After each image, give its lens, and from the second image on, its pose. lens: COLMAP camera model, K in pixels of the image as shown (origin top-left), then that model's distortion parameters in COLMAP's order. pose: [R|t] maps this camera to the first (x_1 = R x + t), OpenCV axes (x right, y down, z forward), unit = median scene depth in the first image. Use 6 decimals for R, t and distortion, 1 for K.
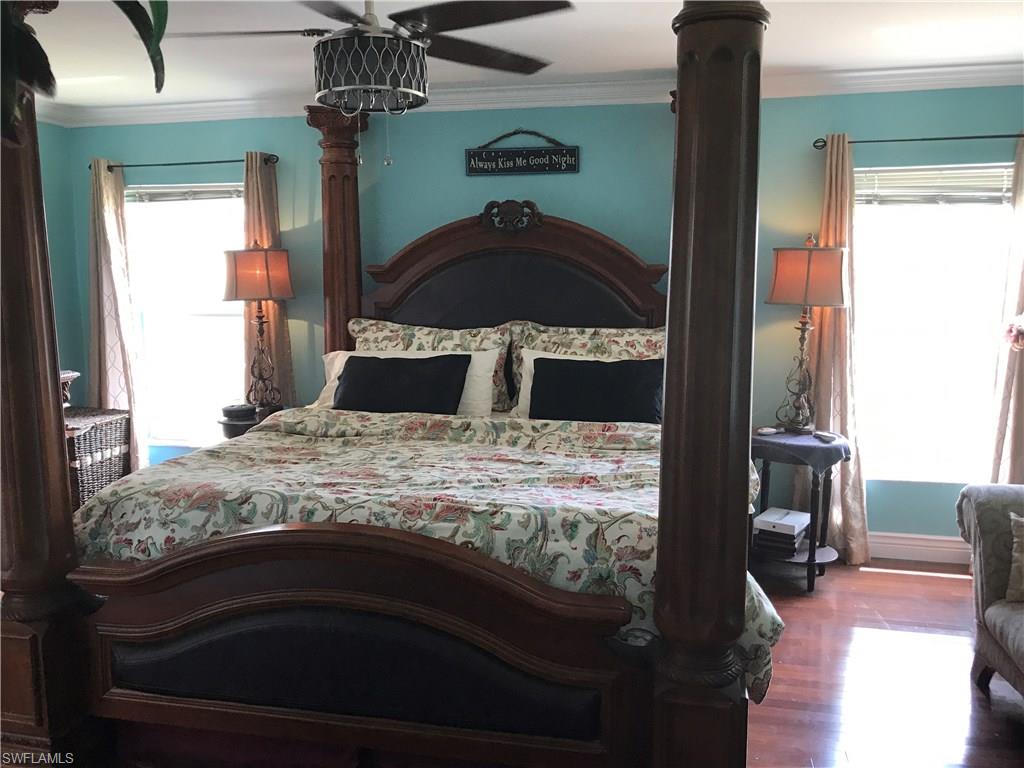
lens RADIAL K [[839.9, 0, 516.0], [0, 839.9, 386.9], [0, 0, 1]] dist [0.063103, -0.084812]
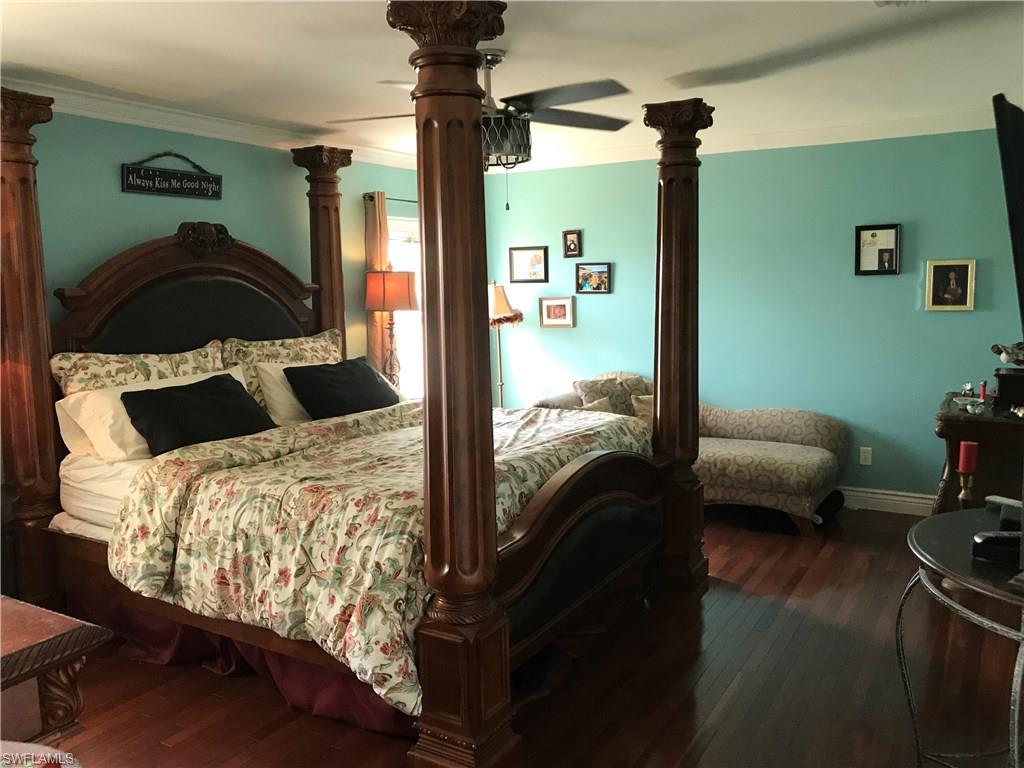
lens RADIAL K [[839.9, 0, 516.6], [0, 839.9, 381.8], [0, 0, 1]] dist [0.063103, -0.084812]
pose [[0.317858, -0.123570, 0.940051, -0.856046], [0.150514, 0.985475, 0.078648, -0.053335], [-0.936115, 0.116492, 0.331840, 0.315937]]
